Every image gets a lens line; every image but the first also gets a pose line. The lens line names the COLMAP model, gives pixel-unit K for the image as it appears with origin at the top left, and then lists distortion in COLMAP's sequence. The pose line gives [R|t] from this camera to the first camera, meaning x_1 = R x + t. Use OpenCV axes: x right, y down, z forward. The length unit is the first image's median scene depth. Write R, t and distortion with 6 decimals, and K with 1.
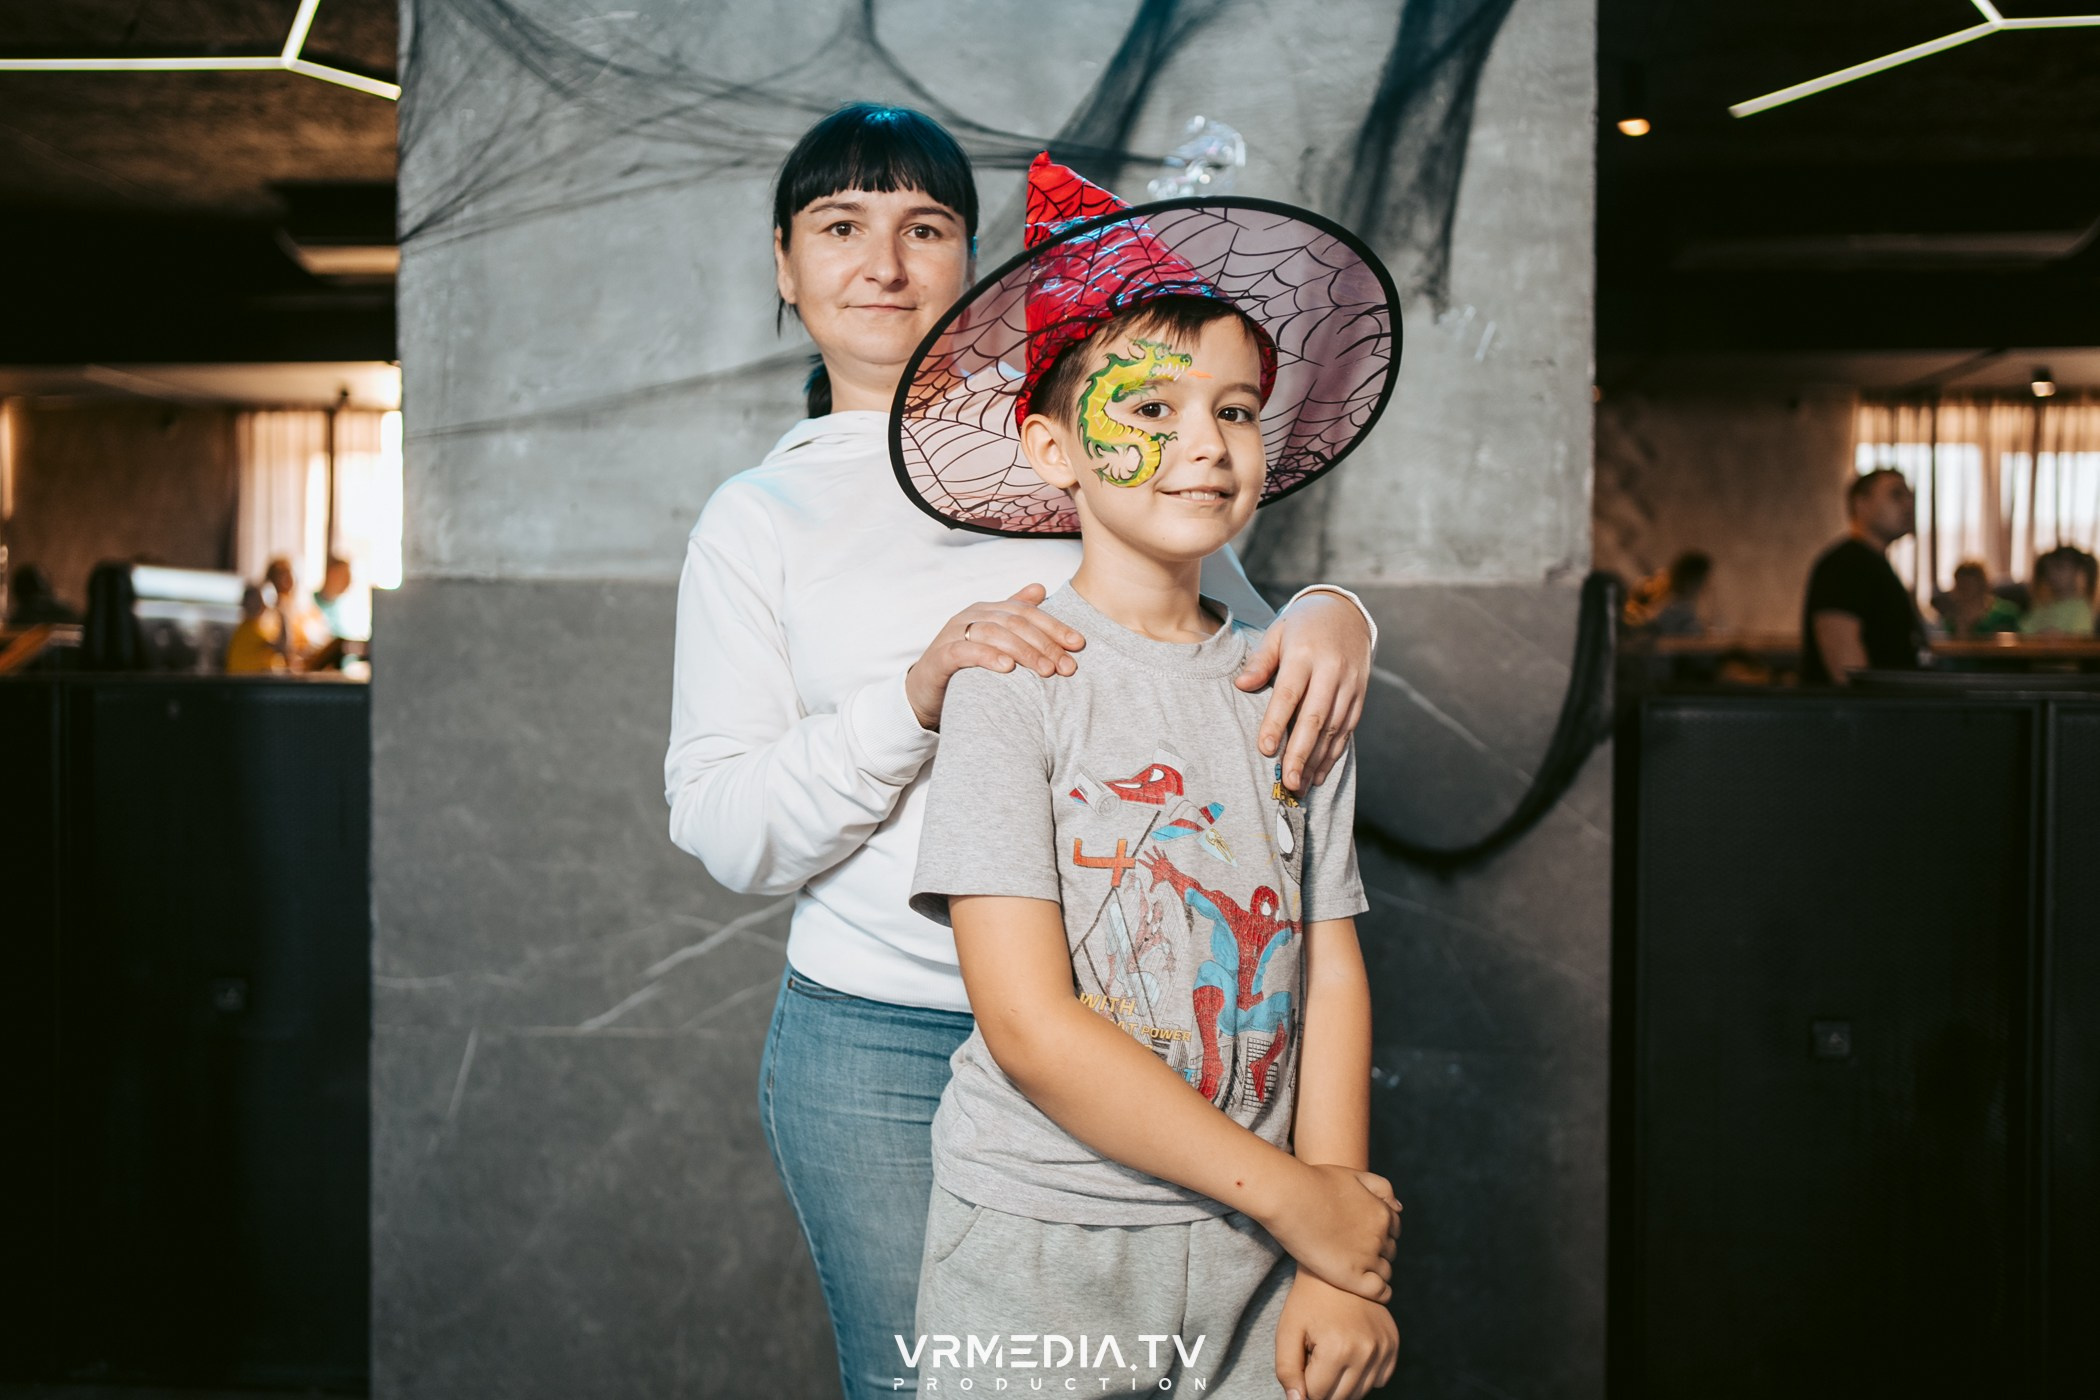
lens RADIAL K [[2132.4, 0, 1045.5], [0, 2132.4, 687.4], [0, 0, 1]] dist [-0.037313, 0.164958]
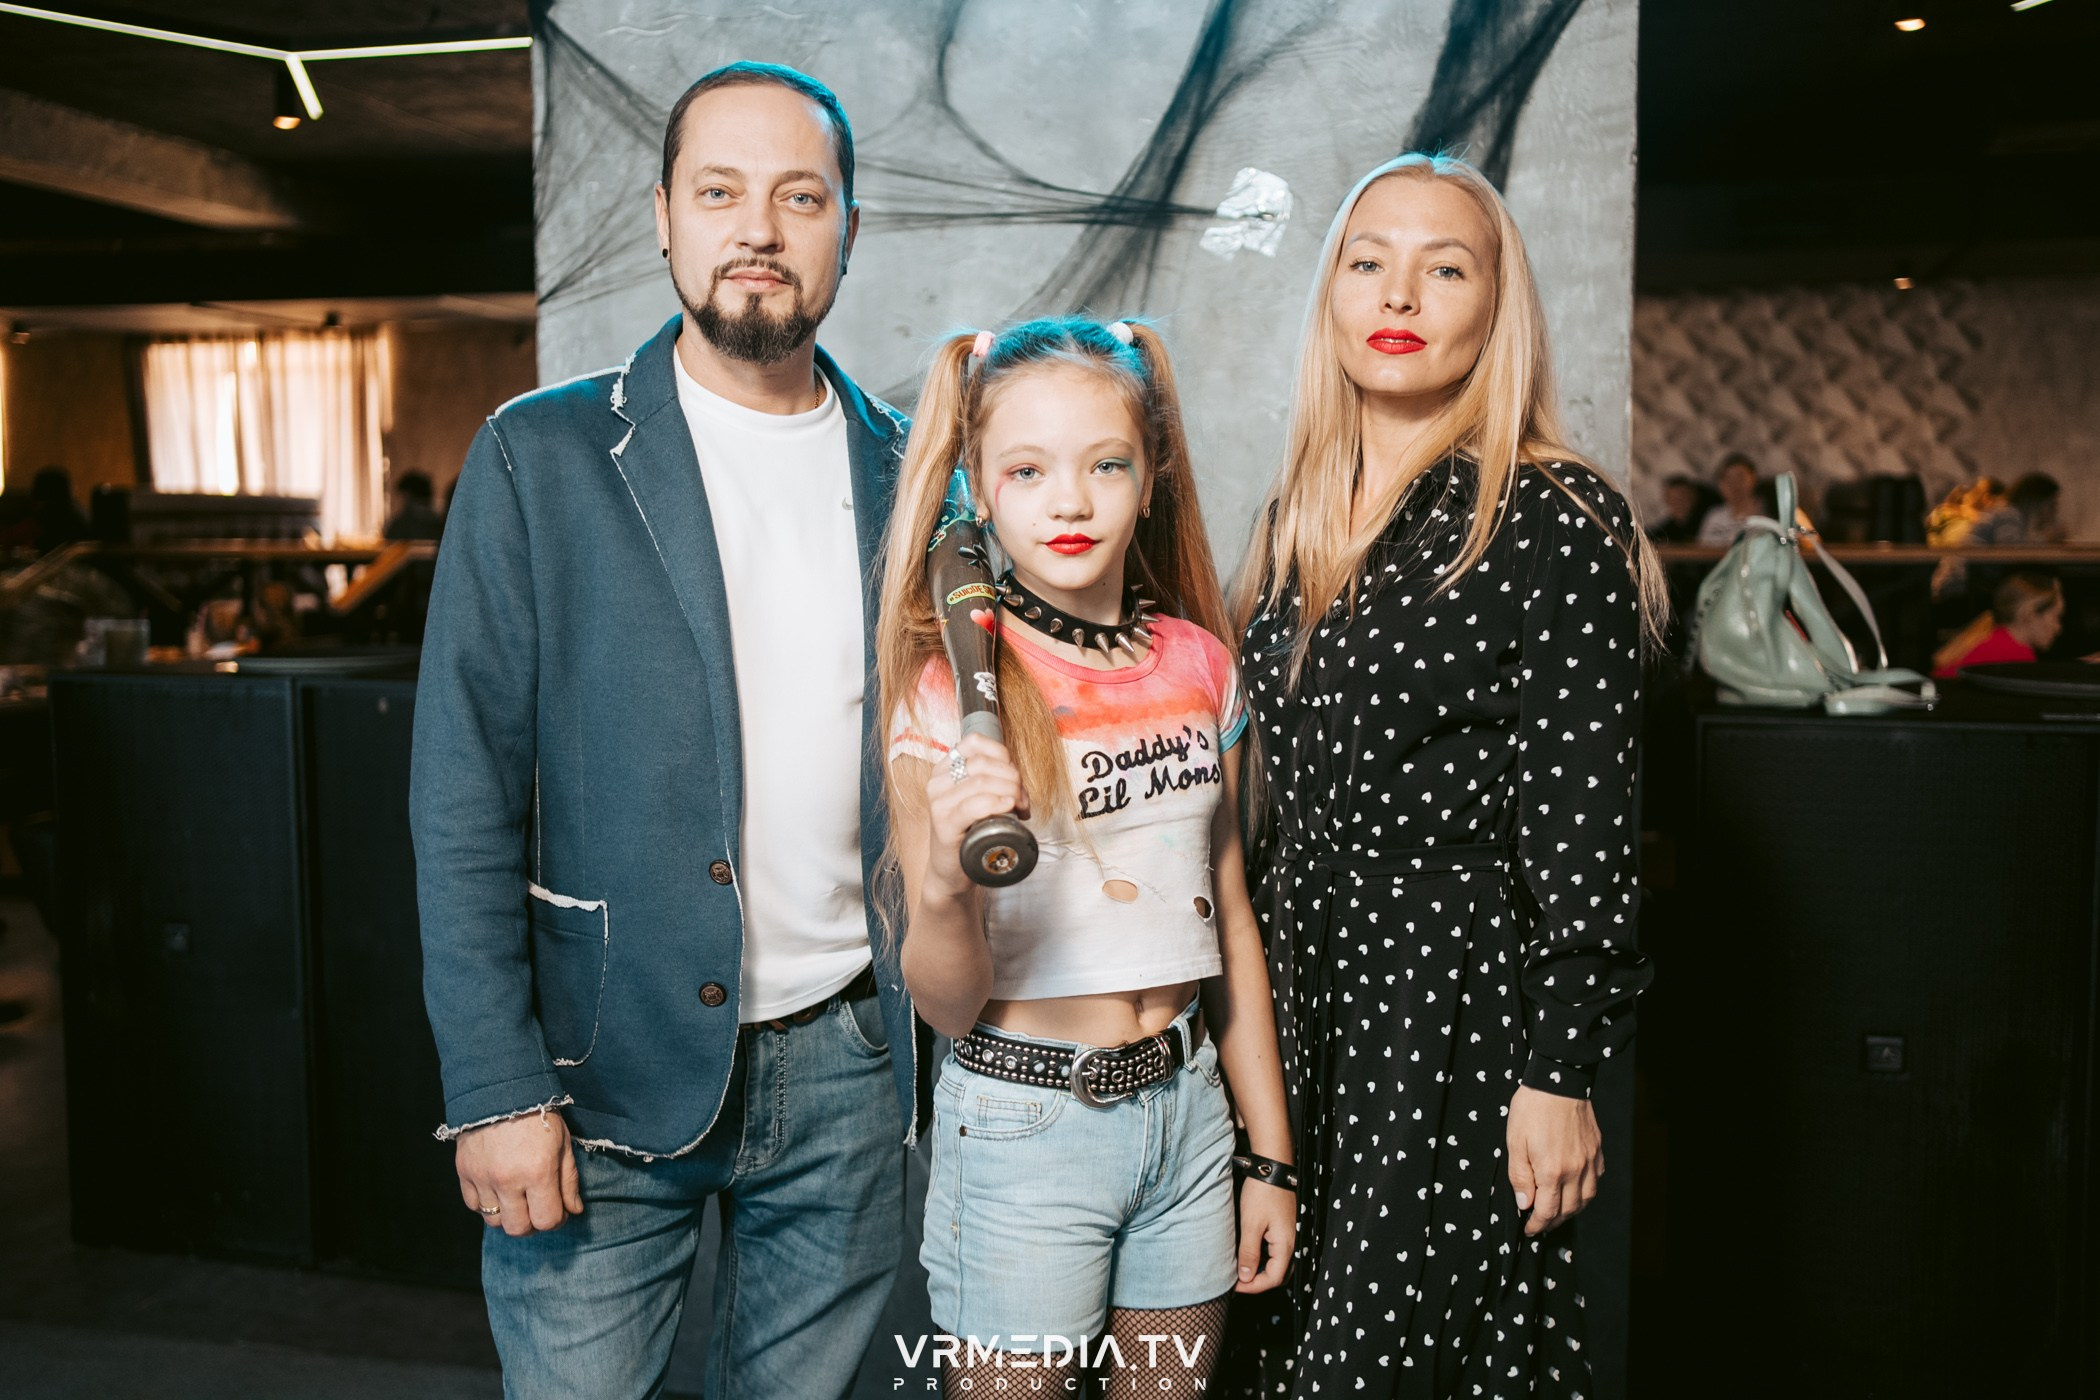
lens RADIAL K [[2106.1, 0, 1048.1], [0, 2106.1, 687.1], [0, 0, 1]] dist [-0.036266, 0.160752]
pose [[0.984853, 0.005729, -0.173294, 0.152579], [0.006084, 0.997697, 0.067560, -0.082366], [0.173282, -0.067591, 0.982550, -0.048999]]
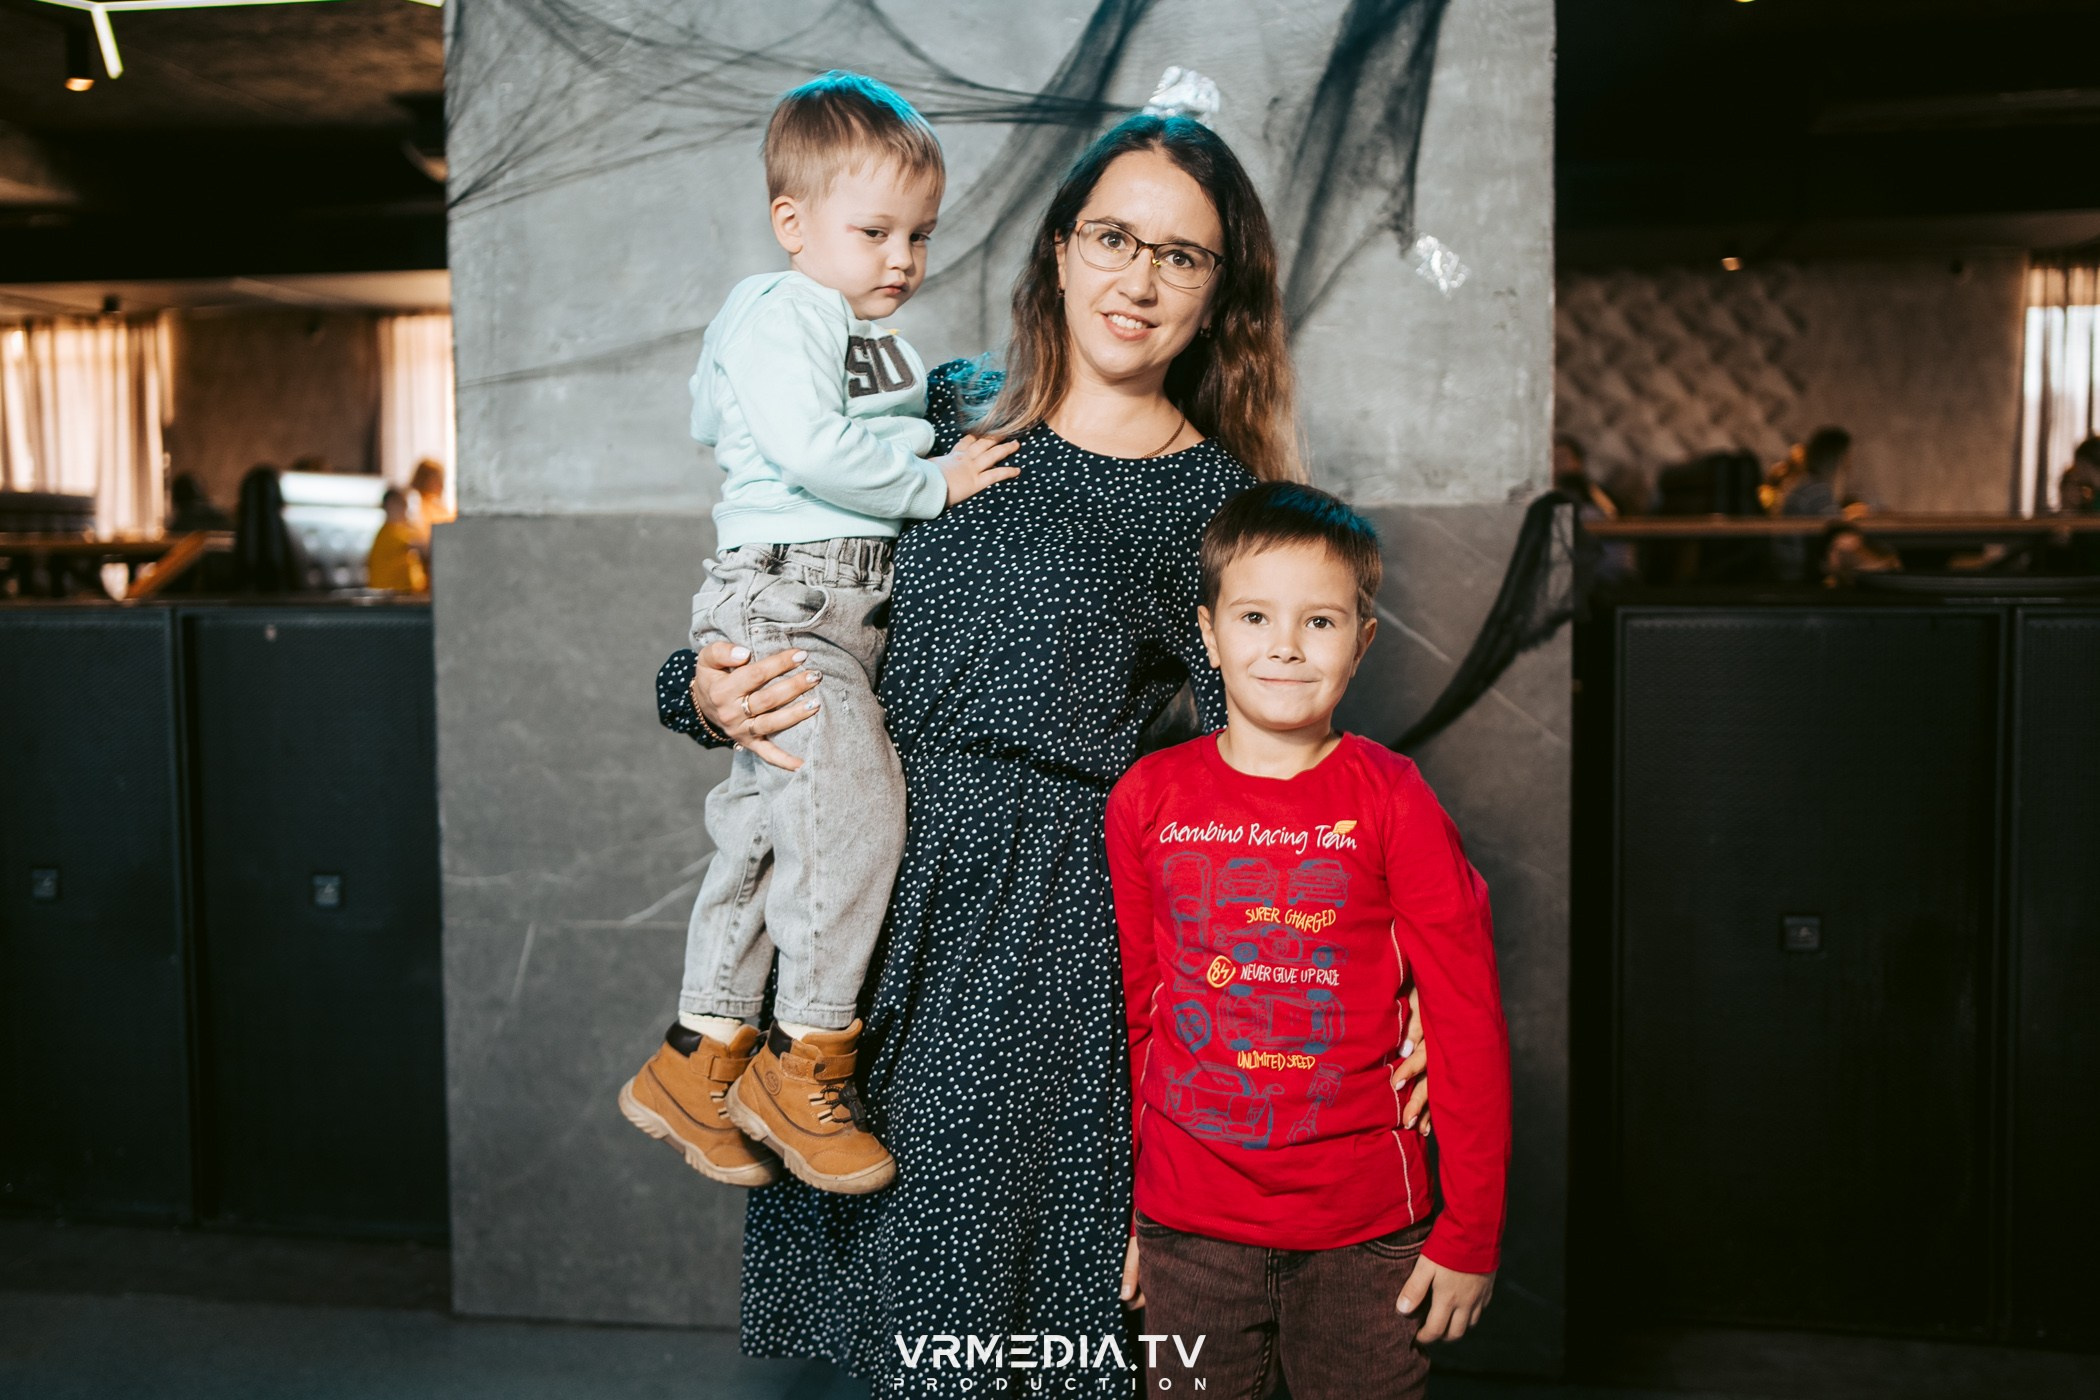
lens RADIAL K [[2198.8, 0, 1006.0], [0, 2198.8, 664.2], [0, 0, 1]] dist [-0.038478, 0.168270]
pose [[0.995156, -0.010395, -0.097752, 0.089899], [0.014776, 0.998914, 0.044198, -0.020371], [0.097187, -0.045428, 0.994229, -0.104797]]
